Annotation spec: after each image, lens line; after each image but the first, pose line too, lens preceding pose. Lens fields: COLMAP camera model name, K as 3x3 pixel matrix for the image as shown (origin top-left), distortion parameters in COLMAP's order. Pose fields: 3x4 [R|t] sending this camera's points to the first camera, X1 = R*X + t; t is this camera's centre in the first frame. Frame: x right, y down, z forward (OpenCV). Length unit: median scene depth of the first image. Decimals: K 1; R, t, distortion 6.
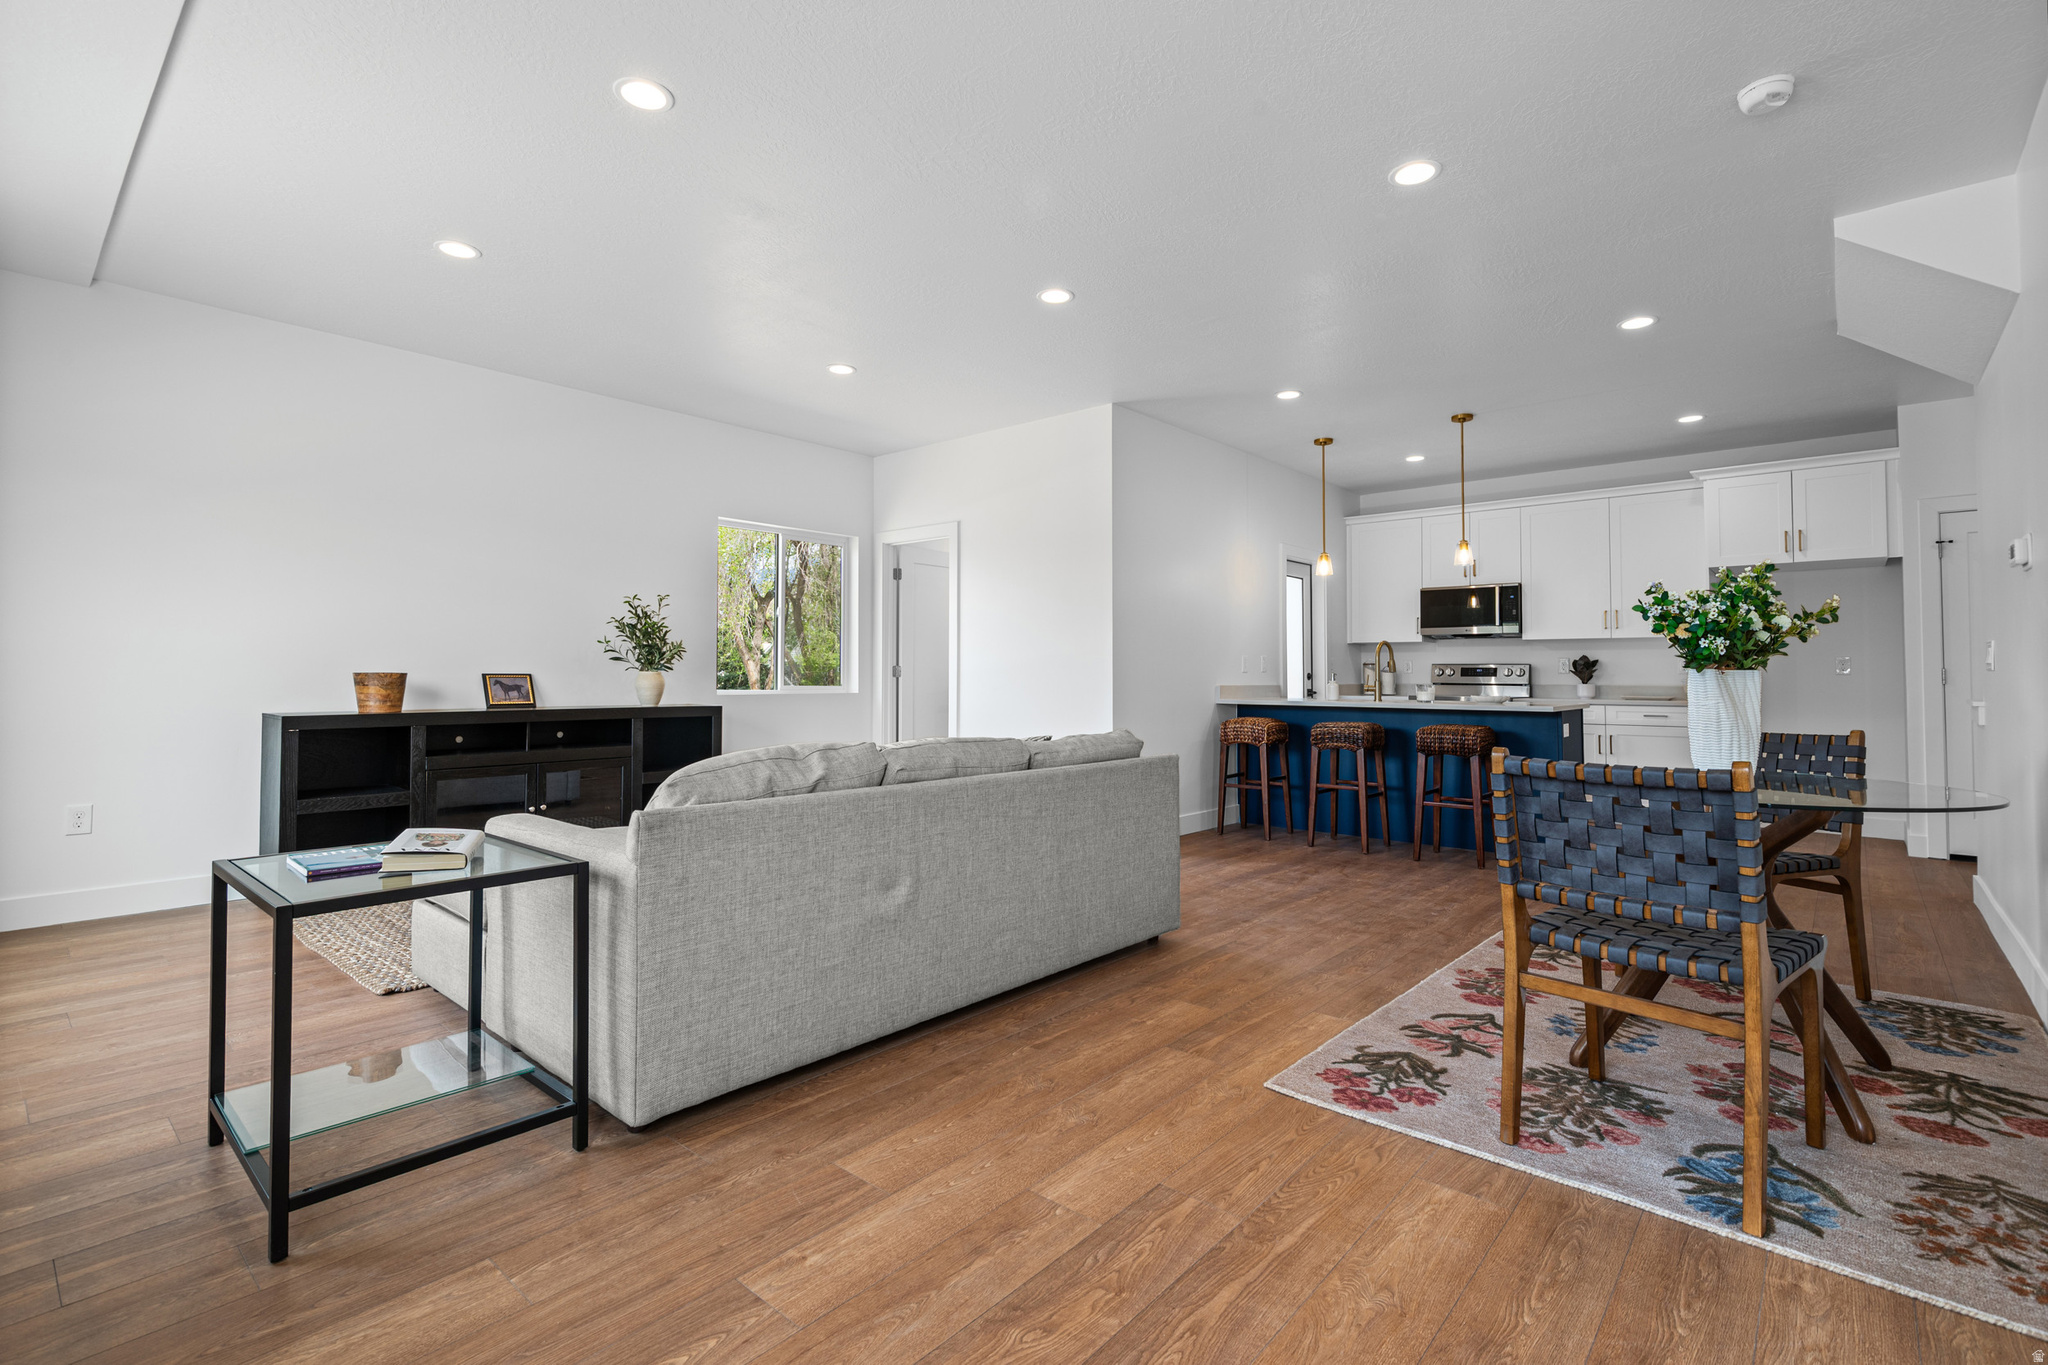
lens RADIAL K [[953.9, 0, 1030.2], [0, 953.9, 649.8], [0, 0, 1]] dist [0.009551, 0.000262]
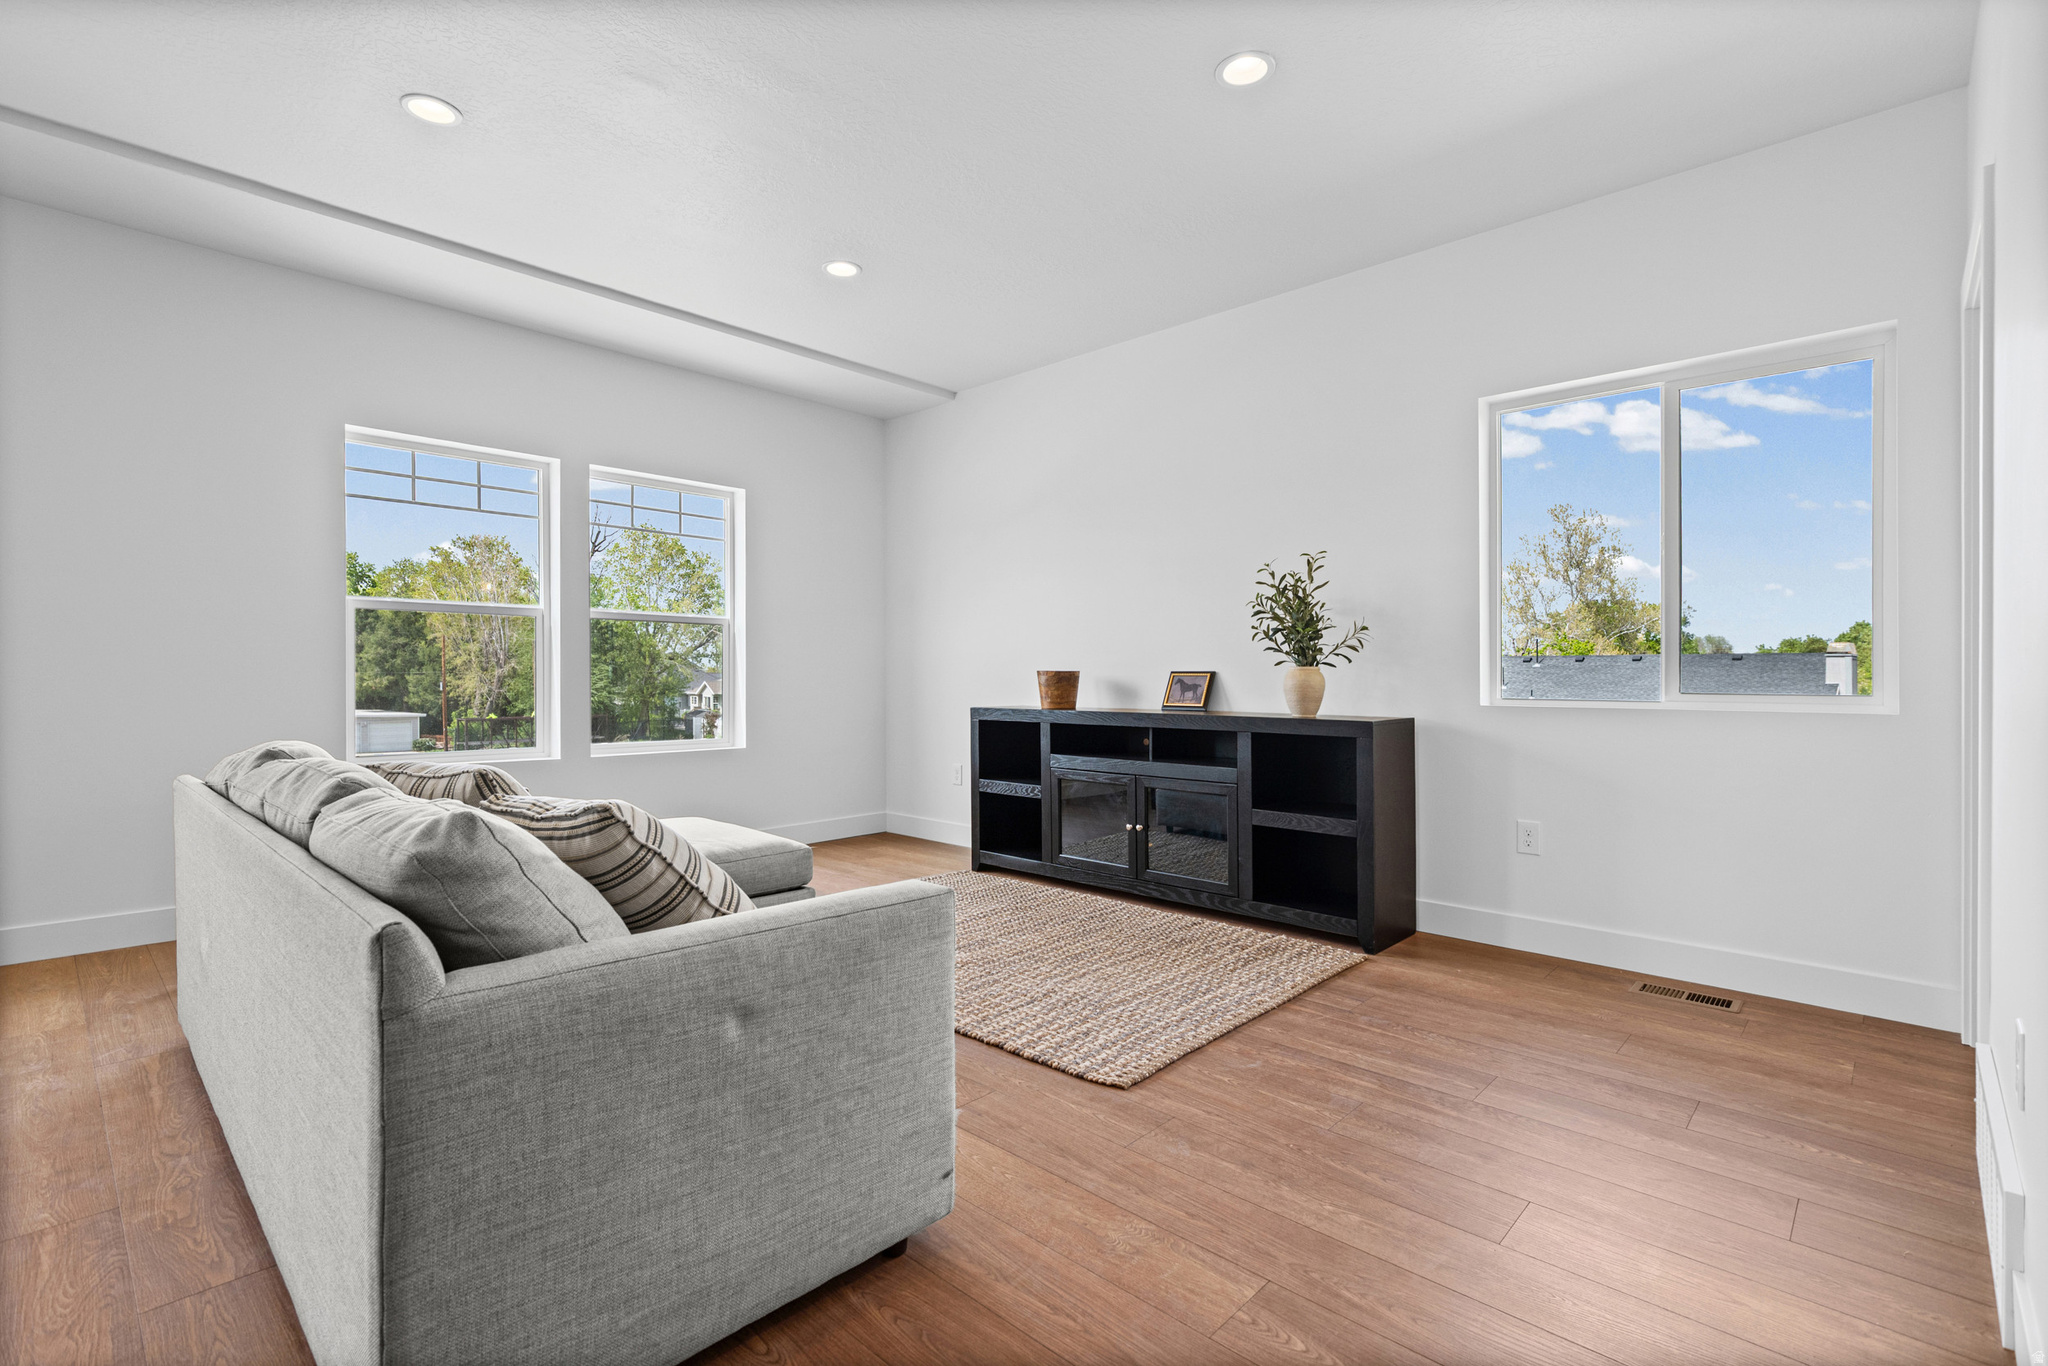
lens RADIAL K [[934.1, 0, 1019.9], [0, 934.1, 680.0], [0, 0, 1]] dist [-0.000981, -0.000365]
pose [[-0.050369, 0.000924, -0.998730, 0.265154], [0.027816, 0.999613, -0.000479, 0.024297], [0.998343, -0.027805, -0.050375, 0.746563]]
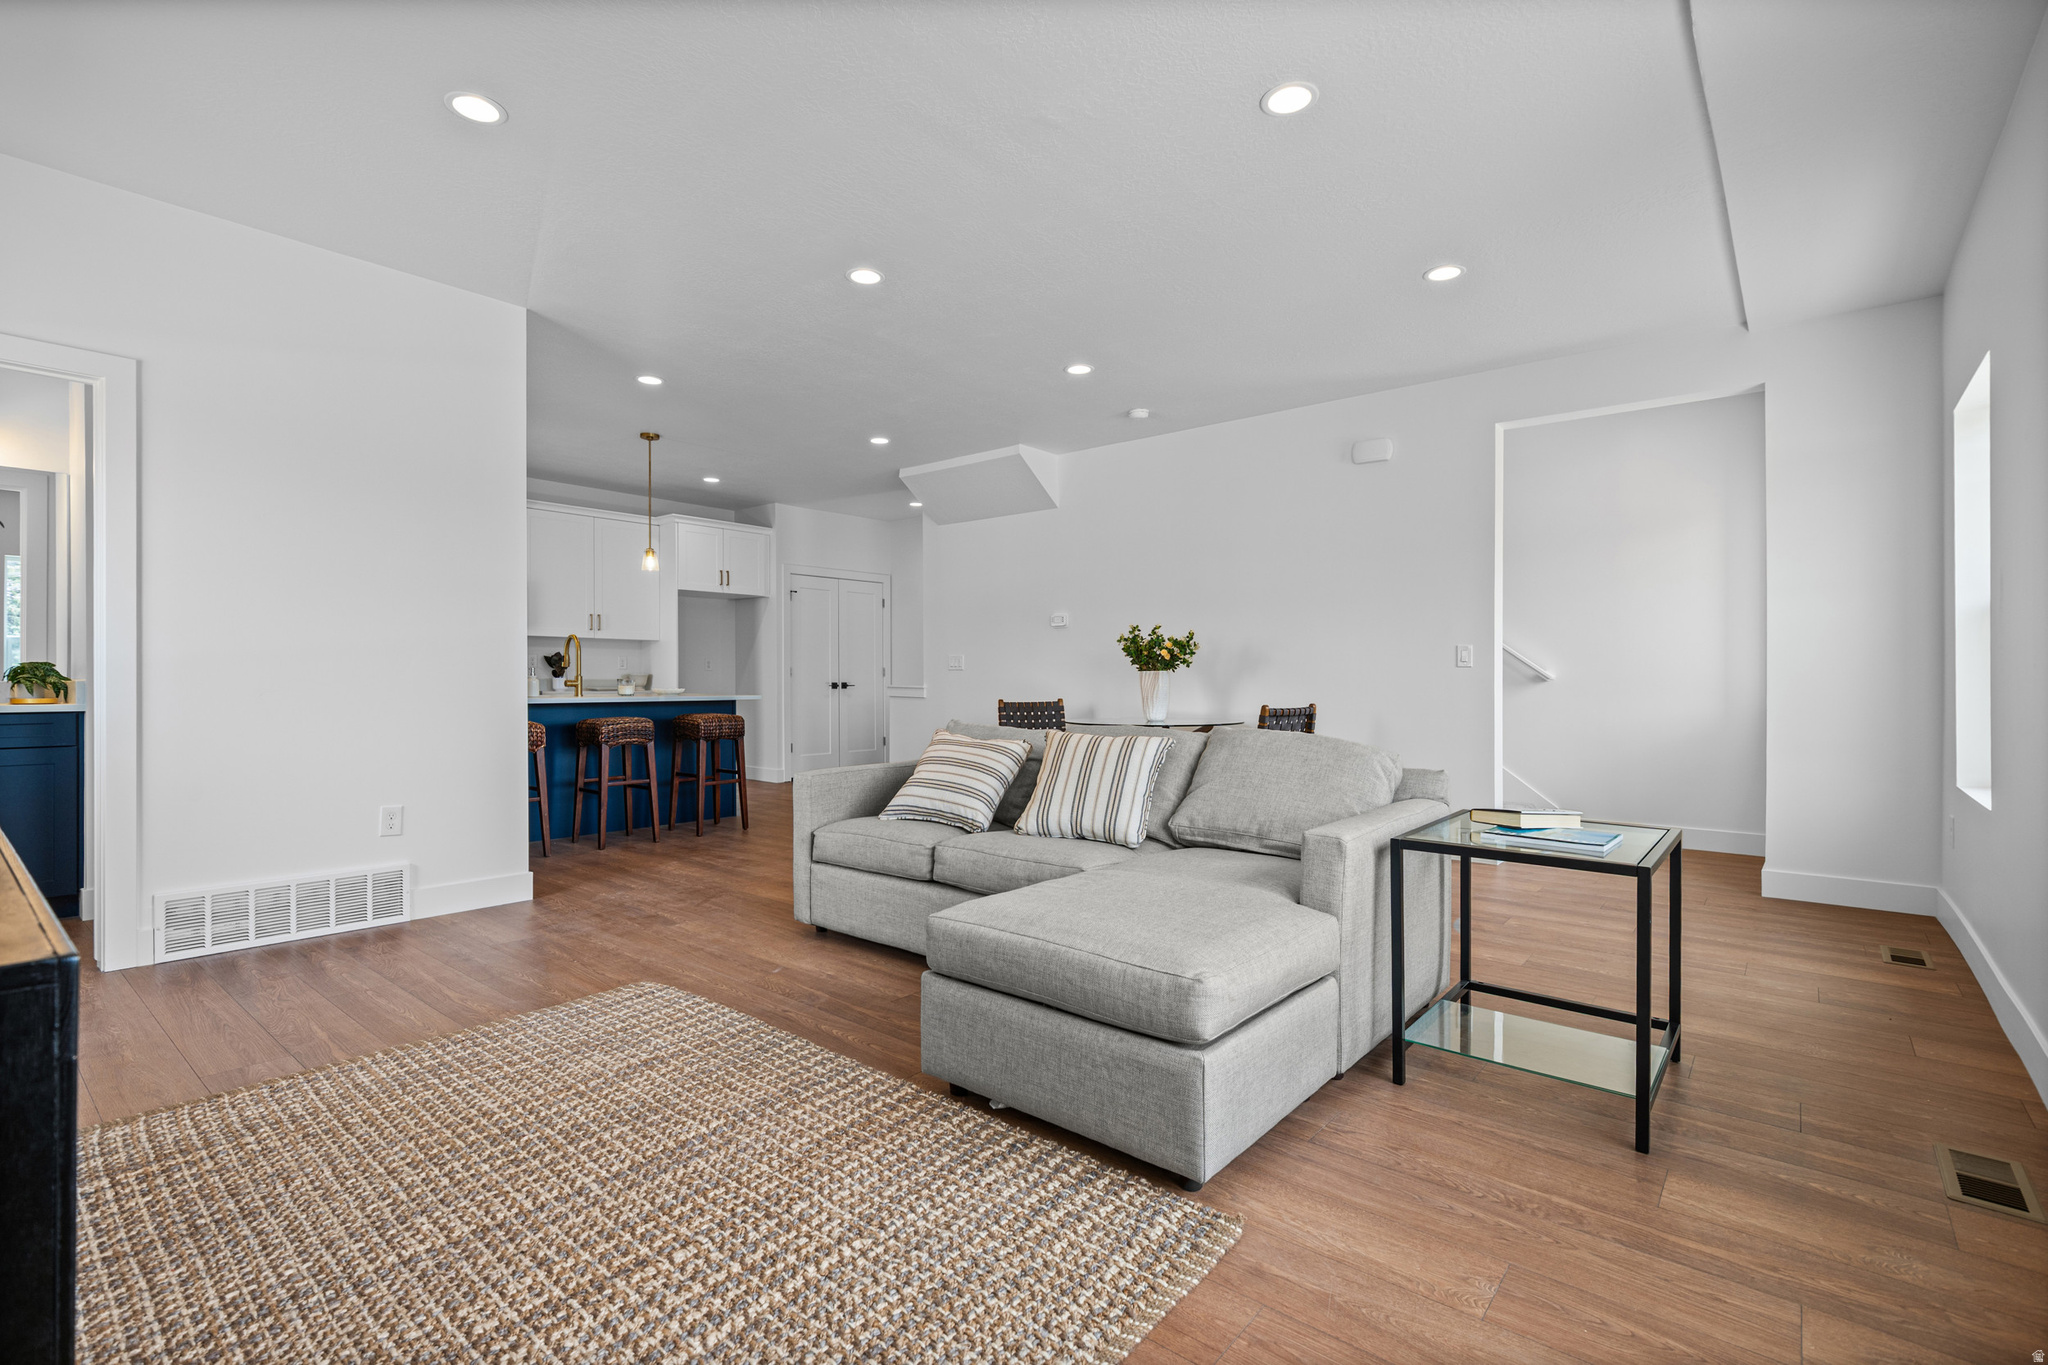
lens RADIAL K [[917.4, 0, 1024.0], [0, 917.4, 682.5], [0, 0, 1]] dist [-0.000705, 0.000000]
pose [[-0.022244, -0.011639, 0.999685, -0.610697], [-0.033929, 0.999365, 0.010881, 0.014171], [-0.999177, -0.033676, -0.022624, 0.577491]]
